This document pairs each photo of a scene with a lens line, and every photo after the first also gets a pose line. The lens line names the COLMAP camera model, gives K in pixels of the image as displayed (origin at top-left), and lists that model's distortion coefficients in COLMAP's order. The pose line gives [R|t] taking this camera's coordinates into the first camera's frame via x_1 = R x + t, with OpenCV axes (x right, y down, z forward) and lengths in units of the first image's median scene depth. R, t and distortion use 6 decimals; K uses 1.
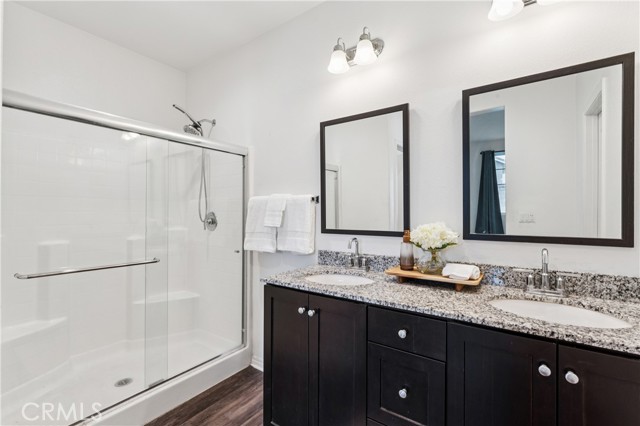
lens RADIAL K [[289.4, 0, 316.0], [0, 289.4, 213.3], [0, 0, 1]] dist [0.000004, -0.000258]
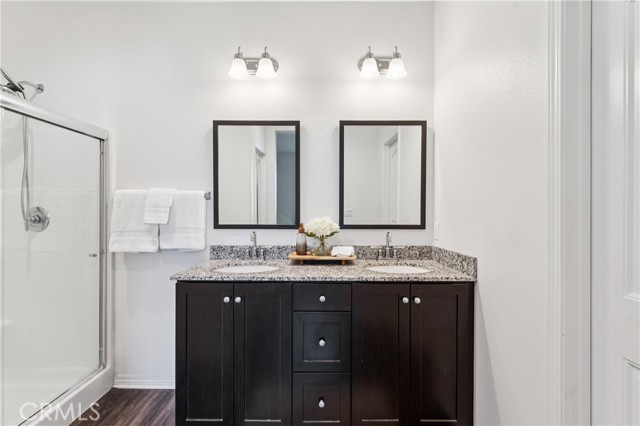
lens RADIAL K [[289.4, 0, 320.8], [0, 289.4, 212.1], [0, 0, 1]] dist [0.000004, -0.000258]
pose [[0.816010, -0.000092, 0.578038, -0.302446], [-0.004745, 0.999965, 0.006858, 0.001321], [-0.578019, -0.008339, 0.815981, -0.059730]]
